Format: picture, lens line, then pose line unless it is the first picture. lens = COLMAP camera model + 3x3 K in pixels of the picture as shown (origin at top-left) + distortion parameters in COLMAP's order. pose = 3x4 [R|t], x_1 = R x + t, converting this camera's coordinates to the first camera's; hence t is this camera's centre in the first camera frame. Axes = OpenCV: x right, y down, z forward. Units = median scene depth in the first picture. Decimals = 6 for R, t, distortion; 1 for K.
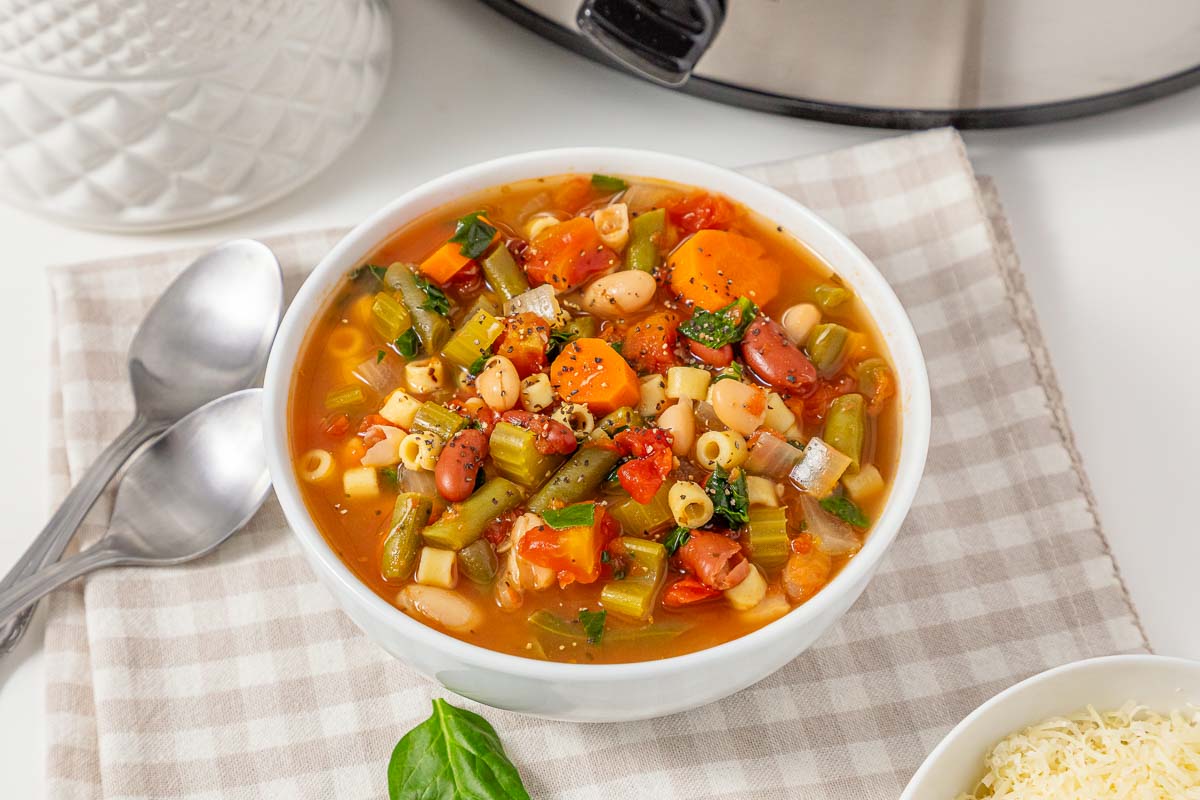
lens RADIAL K [[2781.2, 0, 578.8], [0, 2781.2, 395.1], [0, 0, 1]] dist [0.312055, -0.185684]
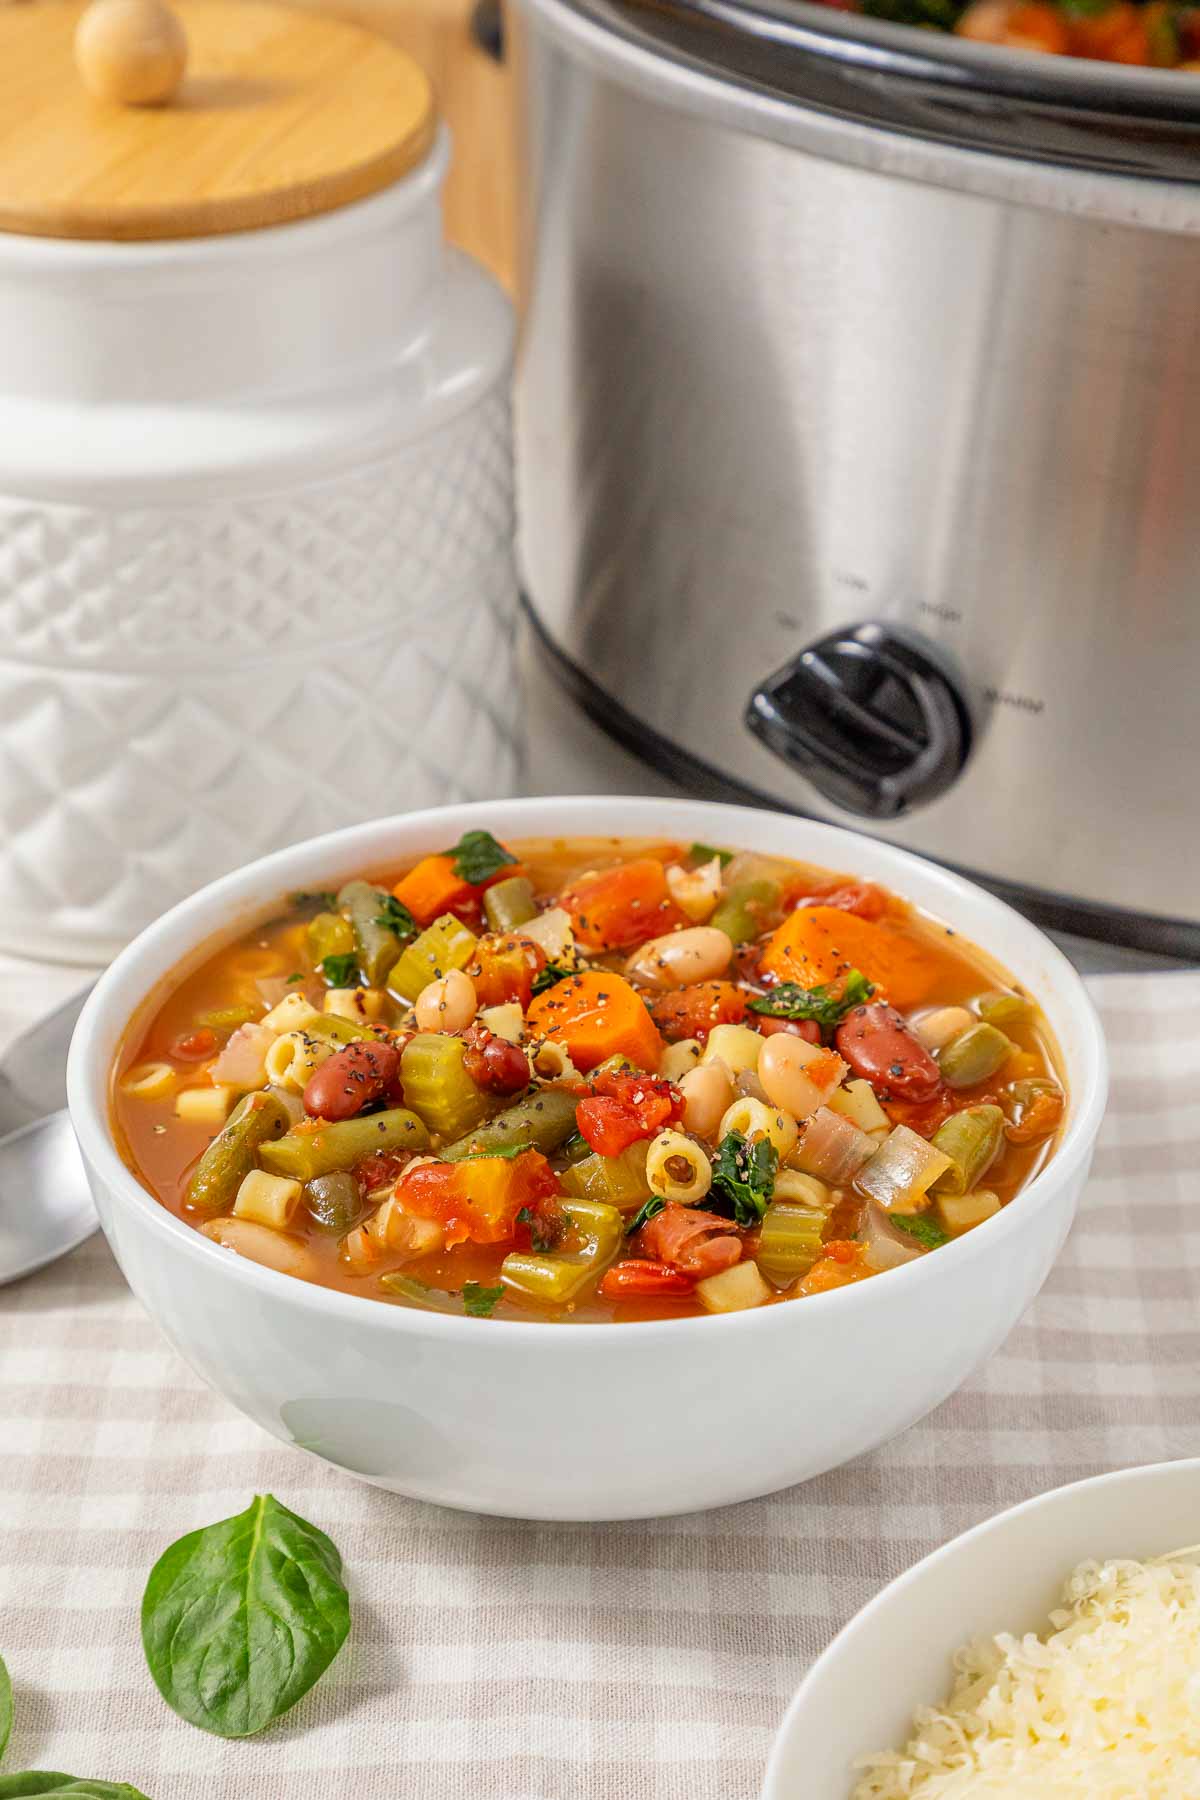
lens RADIAL K [[4144.0, 0, 600.0], [0, 4144.0, 900.0], [0, 0, 1]] dist [0.306279, -0.282642]
pose [[0.969845, 0.111186, -0.216885, 0.212070], [-0.187963, 0.907690, -0.375190, 0.327507], [0.155148, 0.404643, 0.901218, 0.118976]]
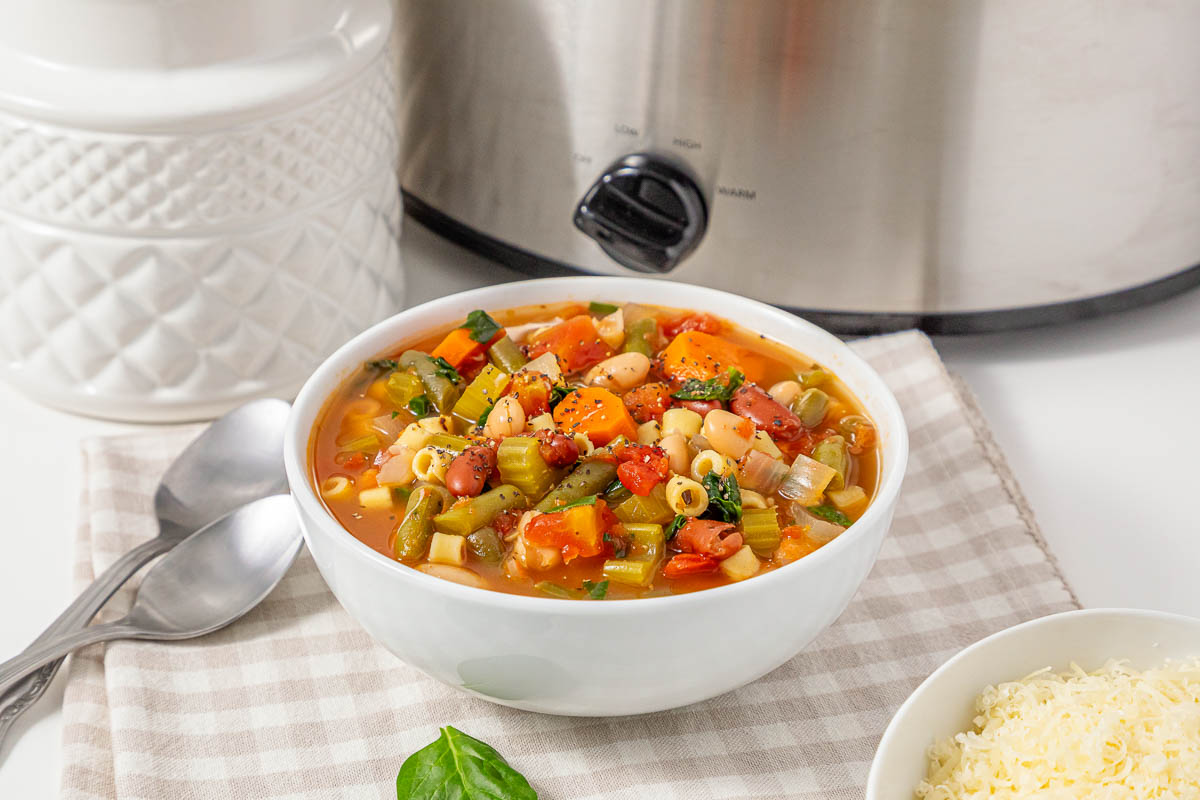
lens RADIAL K [[2762.6, 0, 600.0], [0, 2762.6, 400.0], [0, 0, 1]] dist [0.306279, -0.282642]
pose [[0.999865, -0.007990, 0.014329, -0.007383], [0.012620, 0.932647, -0.360569, 0.369932], [-0.010483, 0.360701, 0.932622, 0.002442]]
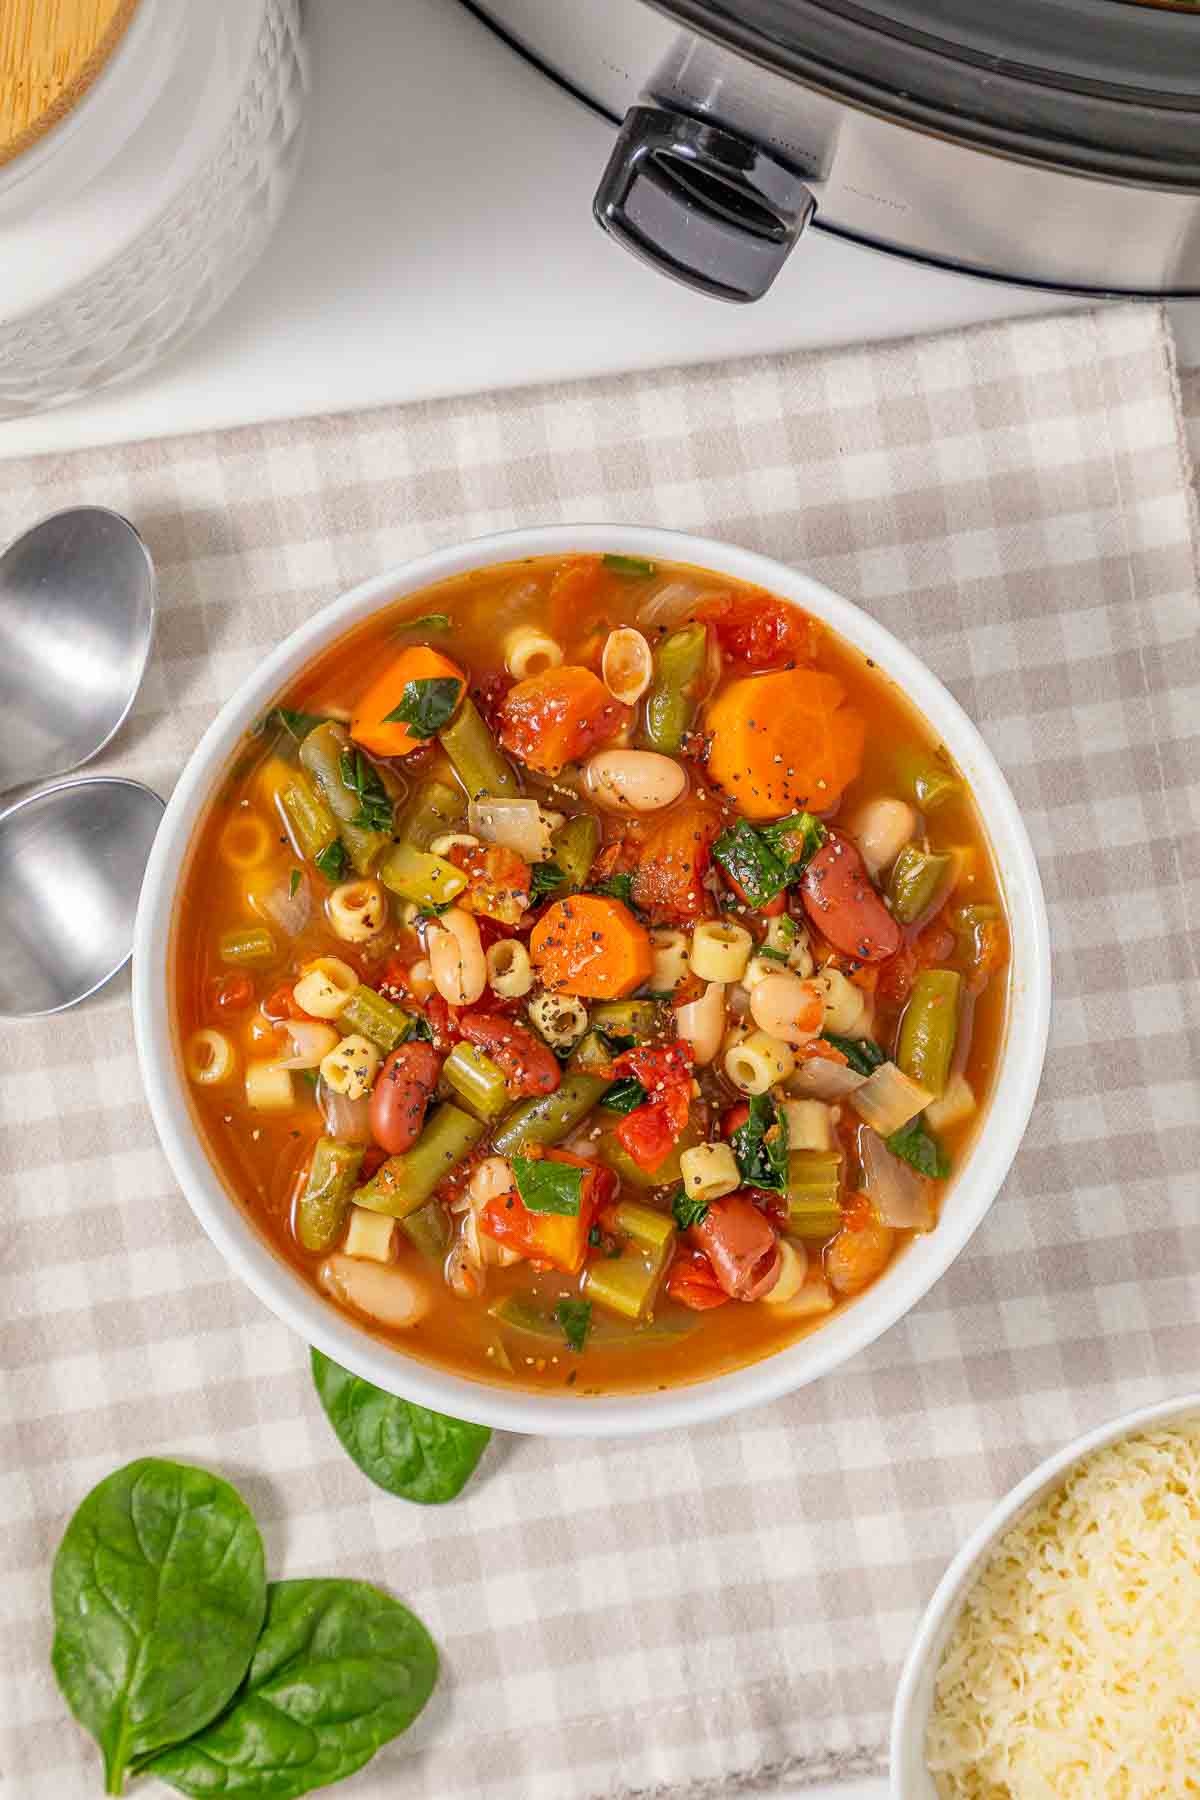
lens RADIAL K [[4171.8, 0, 600.0], [0, 4171.8, 900.0], [0, 0, 1]] dist [0.312055, -0.185684]
pose [[0.999294, 0.037544, -0.000988, 0.008574], [-0.029988, 0.813473, 0.580829, -0.643673], [0.022611, -0.580390, 0.814025, 0.124321]]
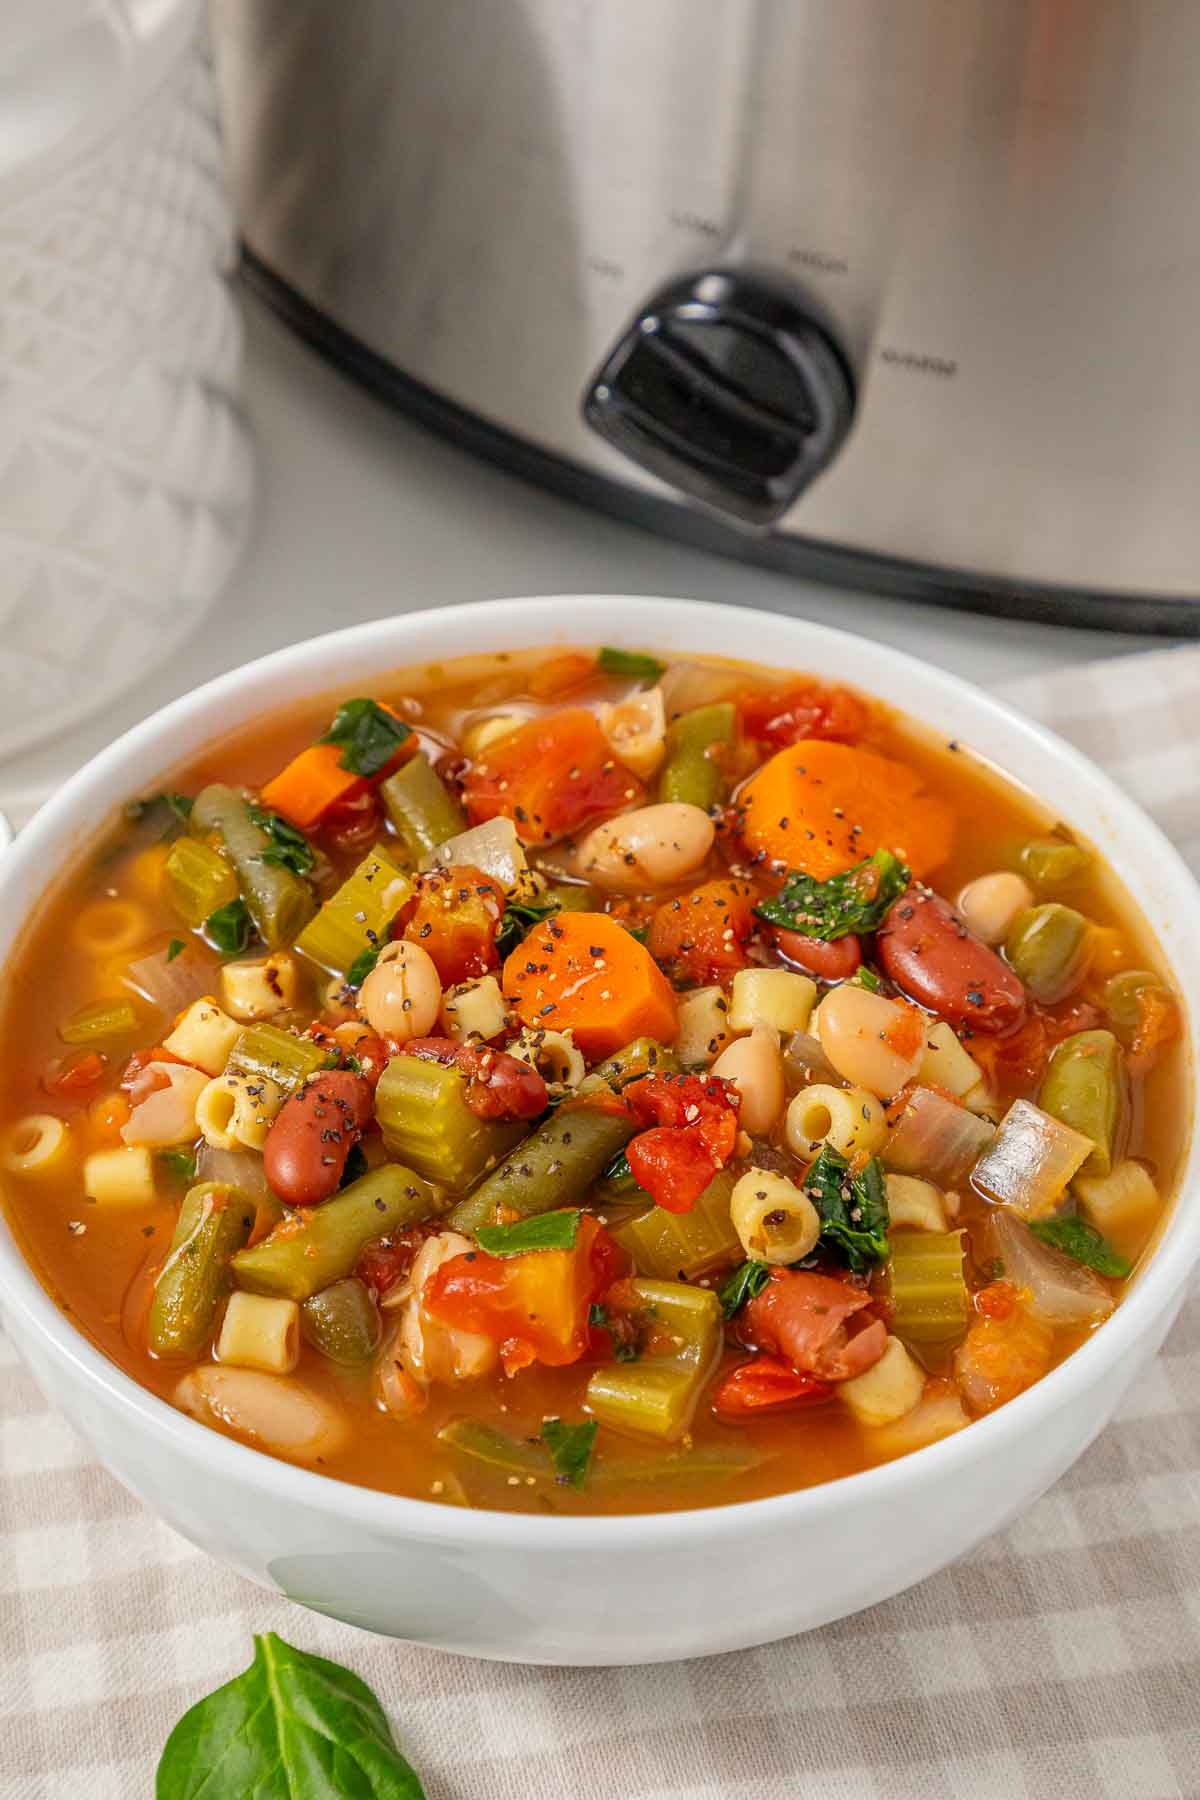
lens RADIAL K [[4144.0, 0, 600.0], [0, 4144.0, 900.0], [0, 0, 1]] dist [0.306279, -0.282642]
pose [[0.999726, 0.014785, -0.018127, 0.021194], [-0.017368, 0.988254, -0.151831, 0.093013], [0.015669, 0.152104, 0.988240, 0.244399]]
